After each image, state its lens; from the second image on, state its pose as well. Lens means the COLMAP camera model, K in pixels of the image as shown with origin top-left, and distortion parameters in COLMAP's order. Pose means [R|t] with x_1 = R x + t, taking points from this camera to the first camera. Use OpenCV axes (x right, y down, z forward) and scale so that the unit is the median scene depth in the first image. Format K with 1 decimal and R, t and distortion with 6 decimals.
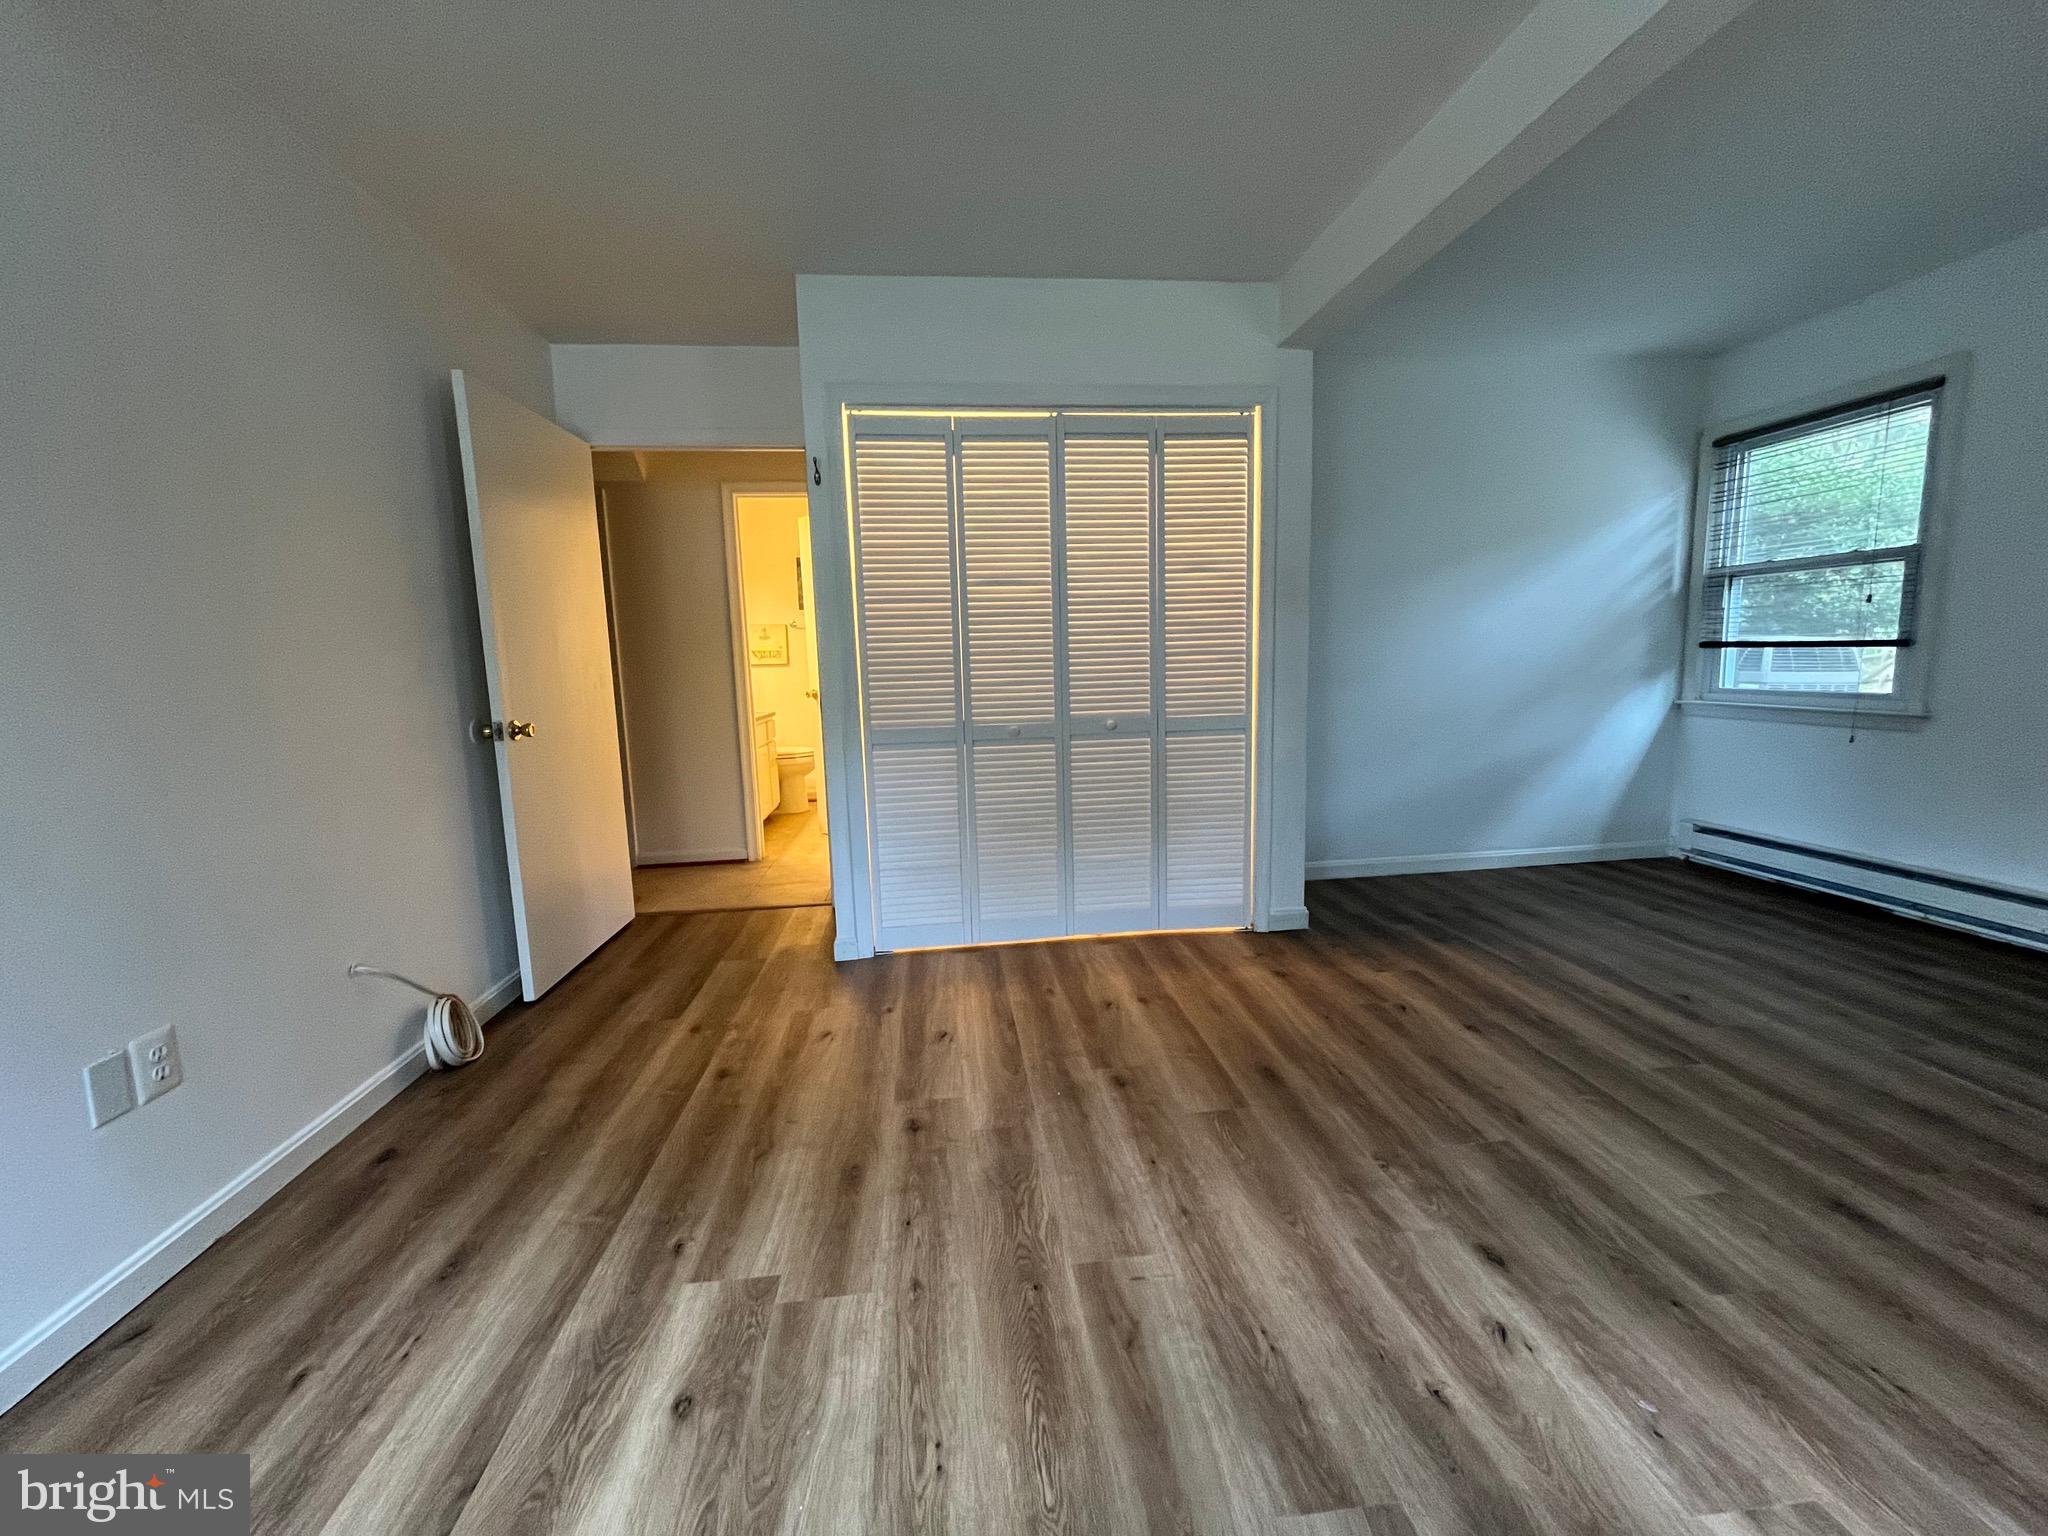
lens RADIAL K [[825.5, 0, 1024.0], [0, 825.5, 768.0], [0, 0, 1]] dist [-0.004106, 0.000055]
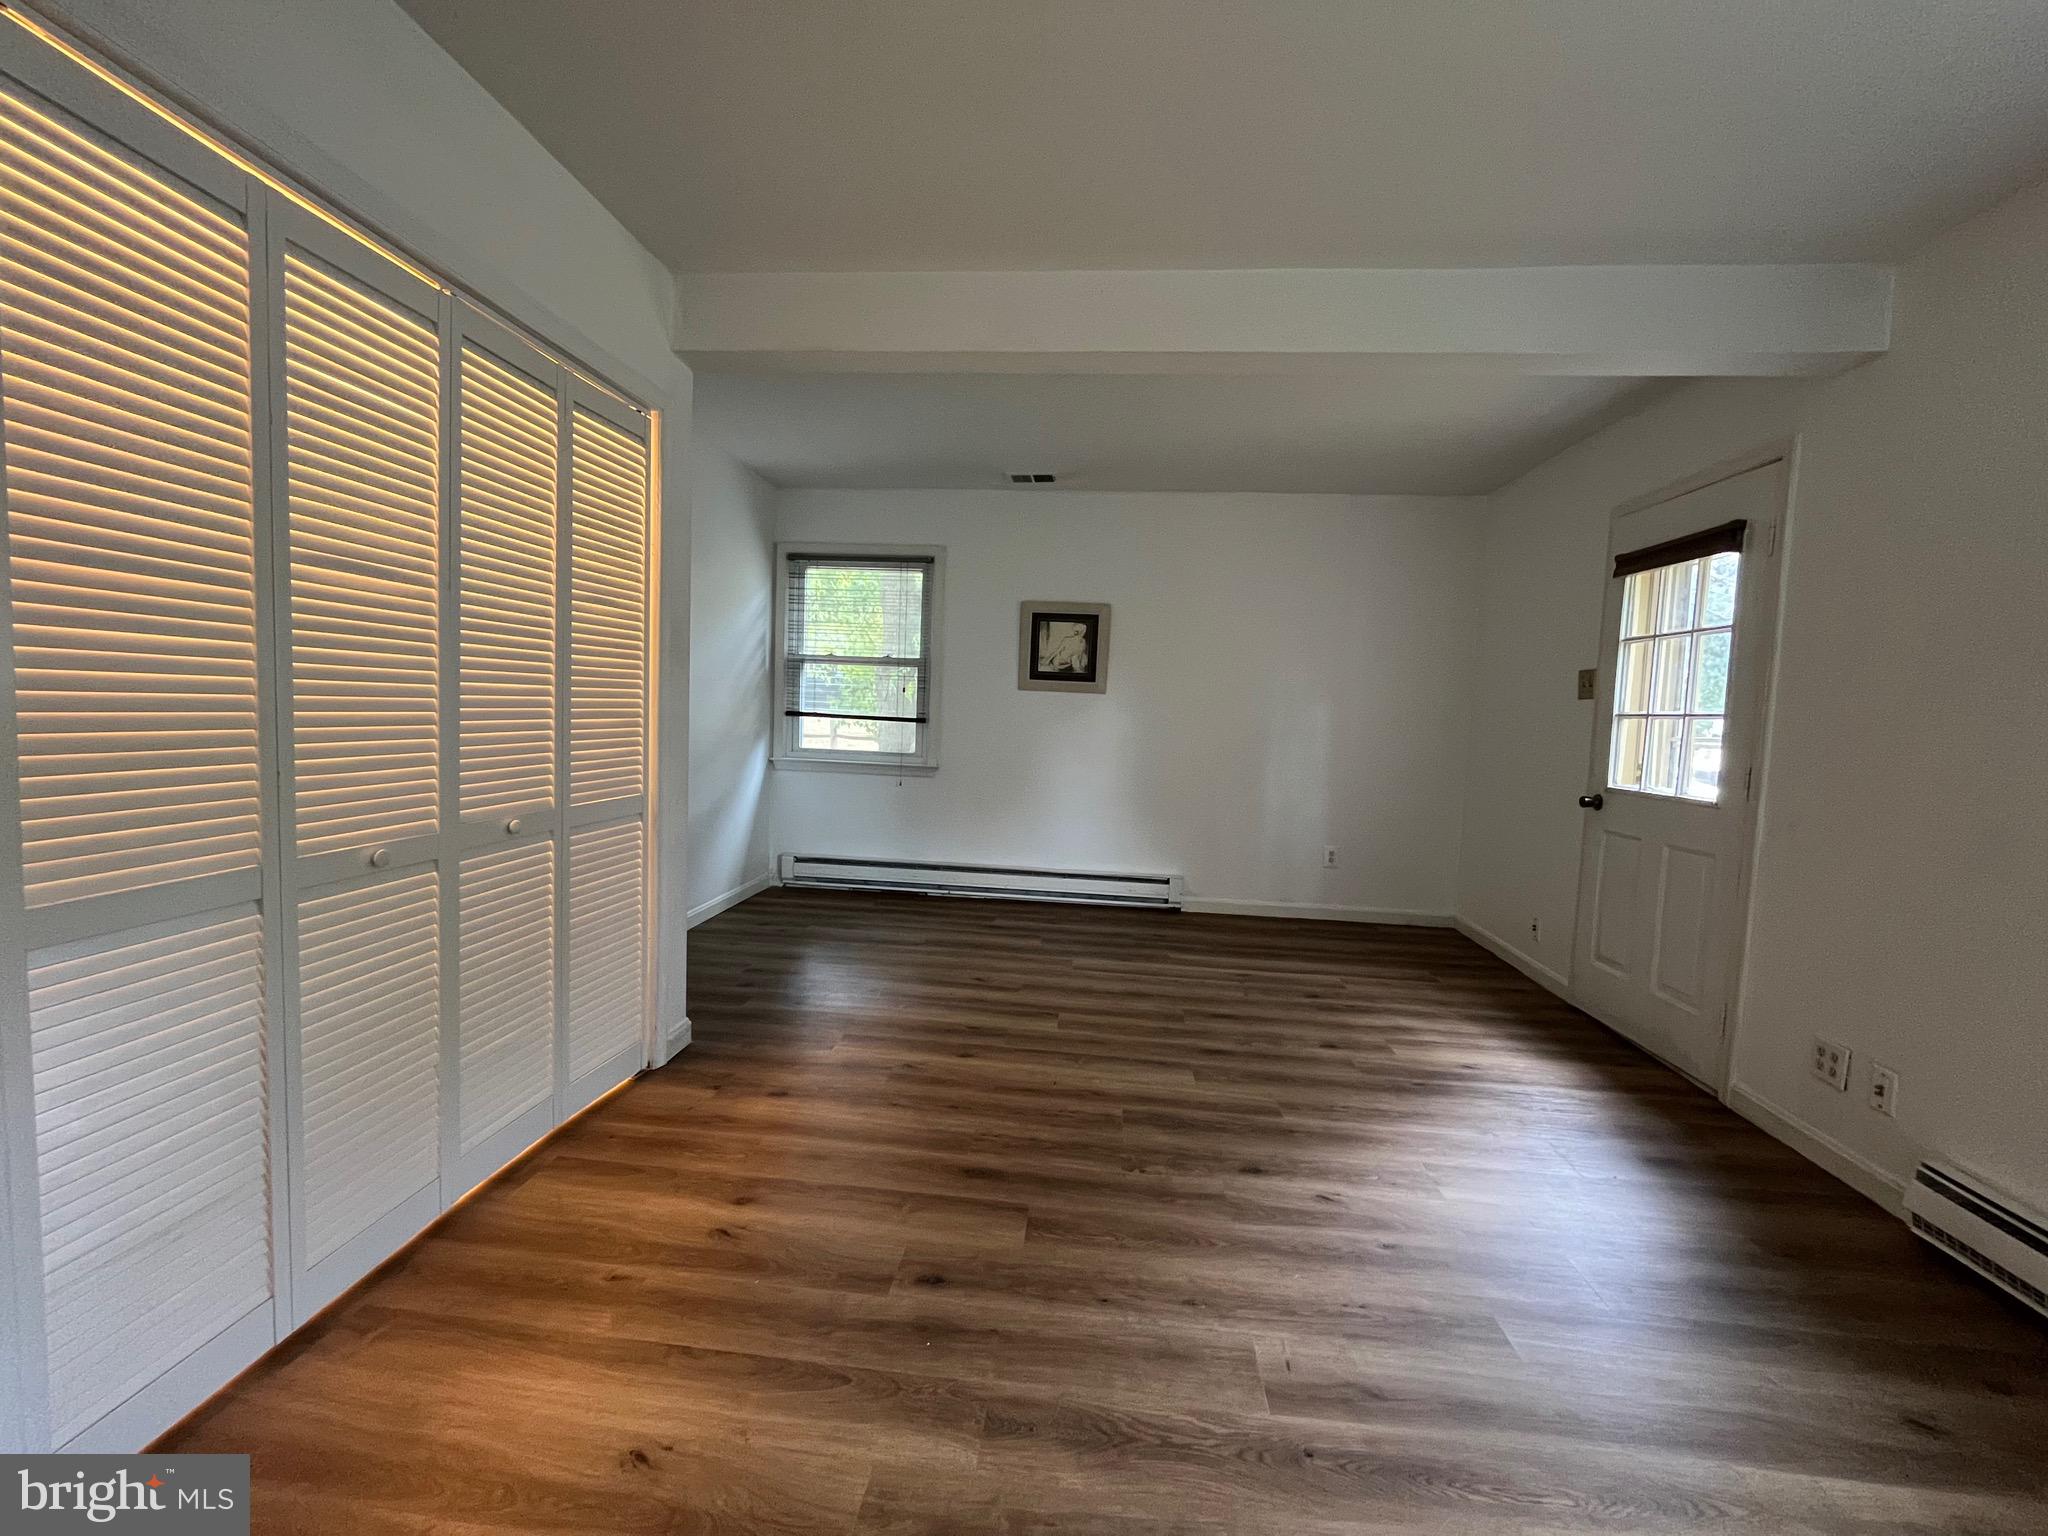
lens RADIAL K [[825.5, 0, 1024.0], [0, 825.5, 768.0], [0, 0, 1]] dist [-0.004106, 0.000055]
pose [[0.209227, -0.035361, 0.977227, -0.469959], [0.082211, 0.996444, 0.018455, -0.084749], [-0.974405, 0.076477, 0.211390, 0.547834]]
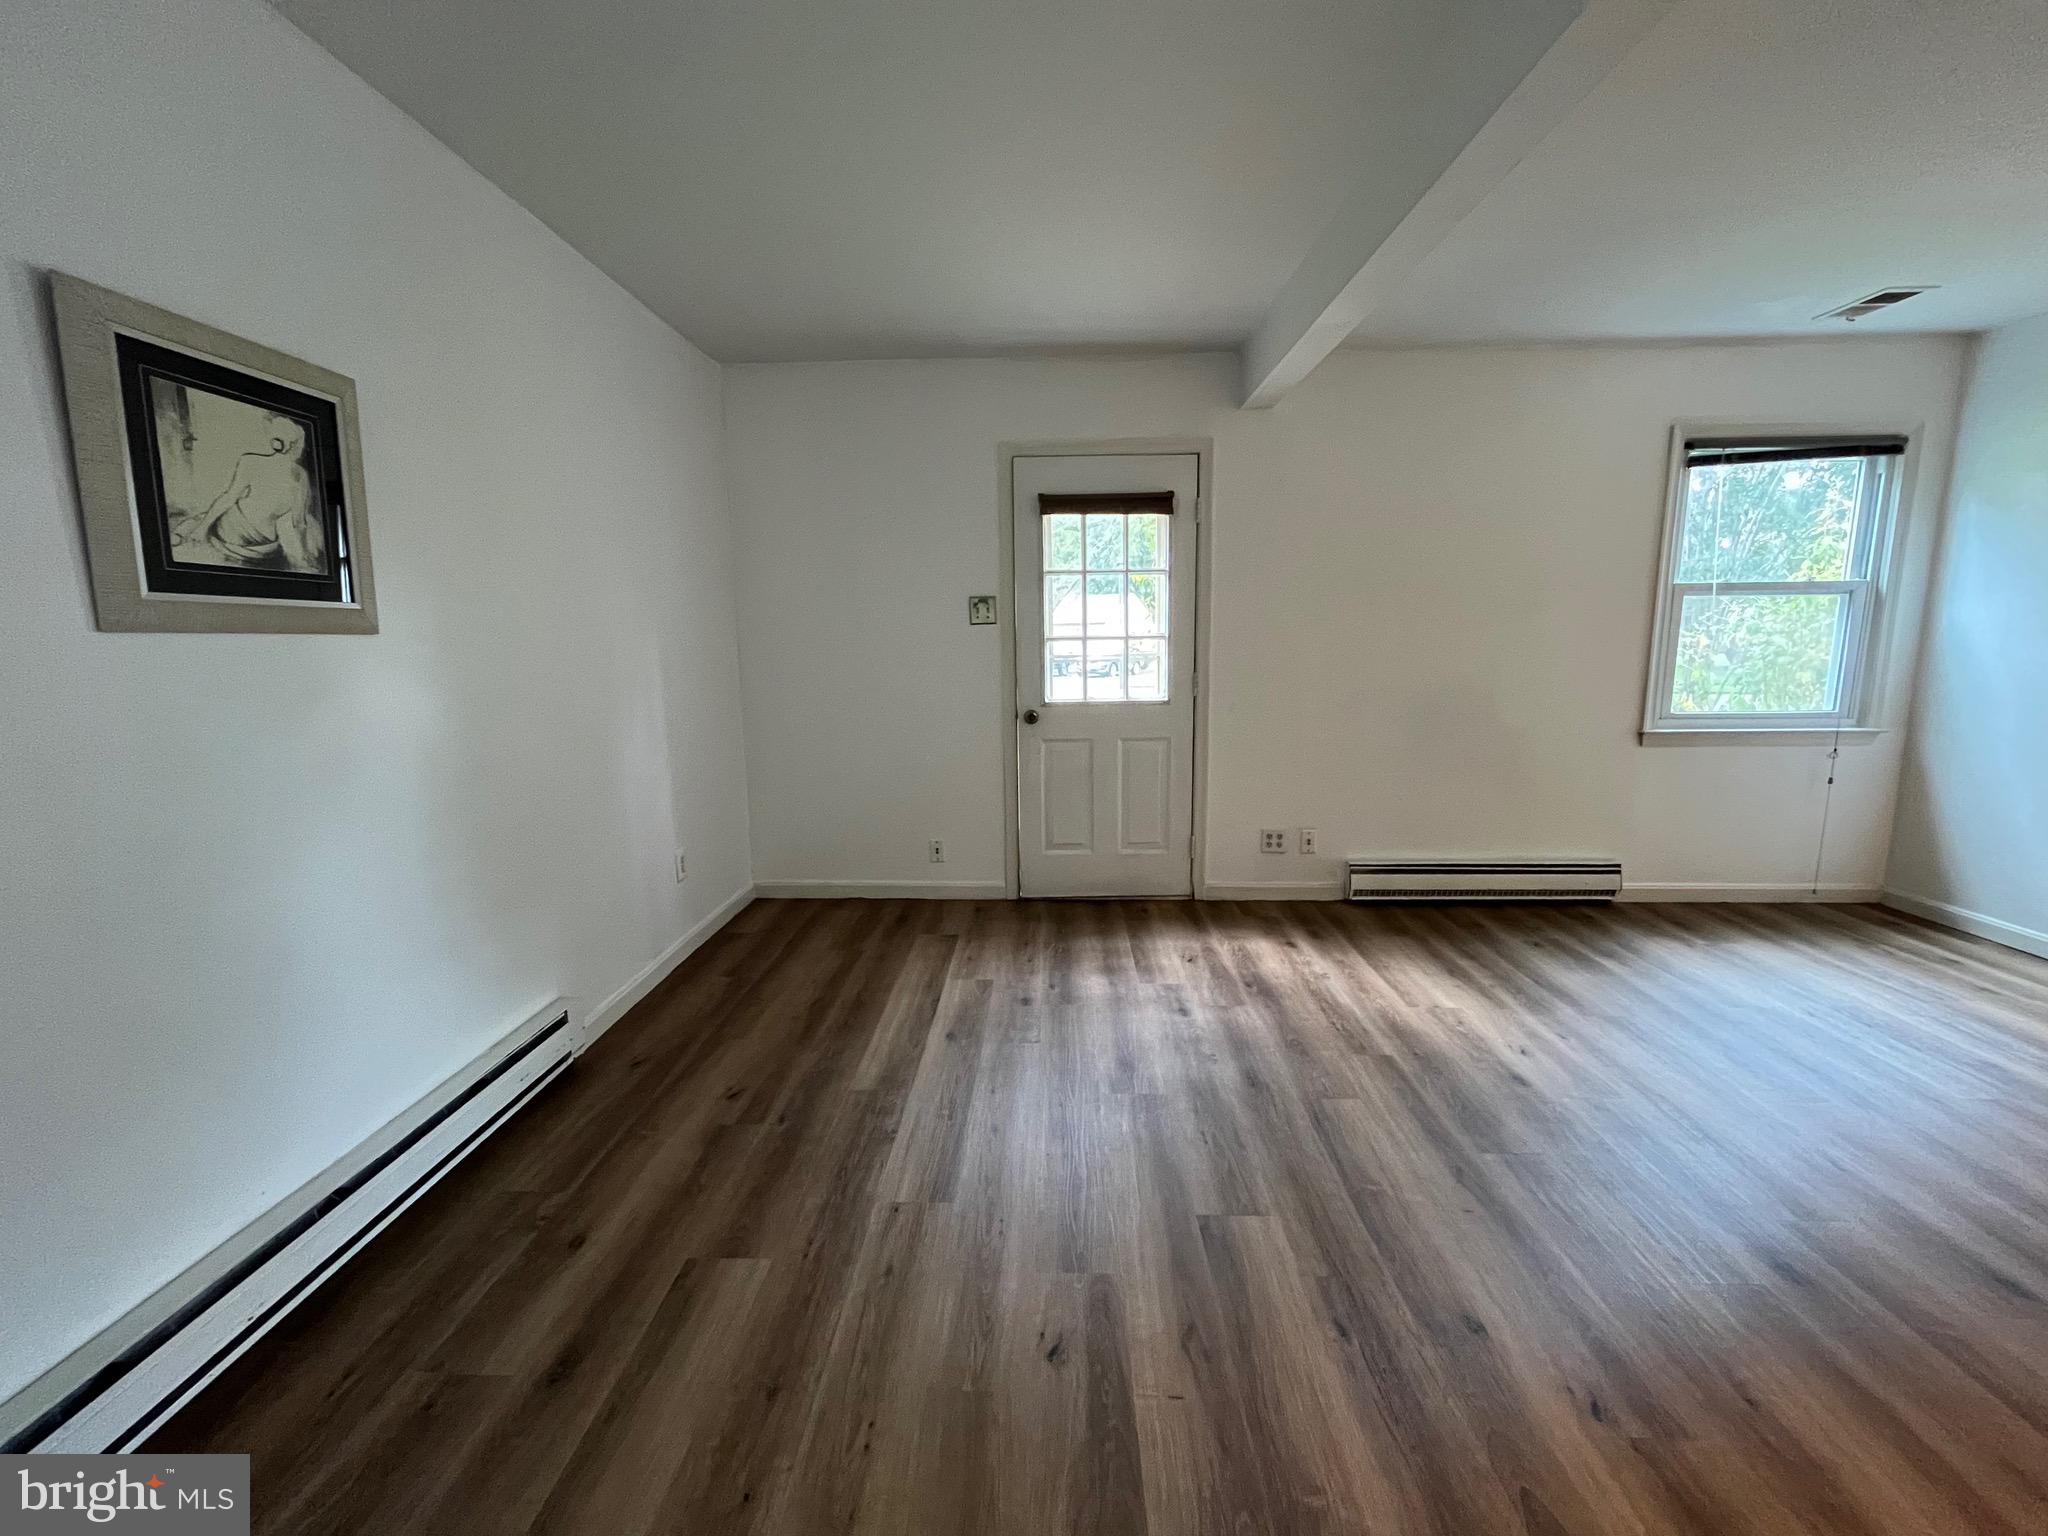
lens RADIAL K [[825.5, 0, 1024.0], [0, 825.5, 768.0], [0, 0, 1]] dist [-0.004106, 0.000055]
pose [[-0.988518, 0.017522, 0.150086, 0.660815], [0.059592, 0.957959, 0.280649, -0.241184], [-0.138859, 0.286370, -0.948003, 1.286589]]
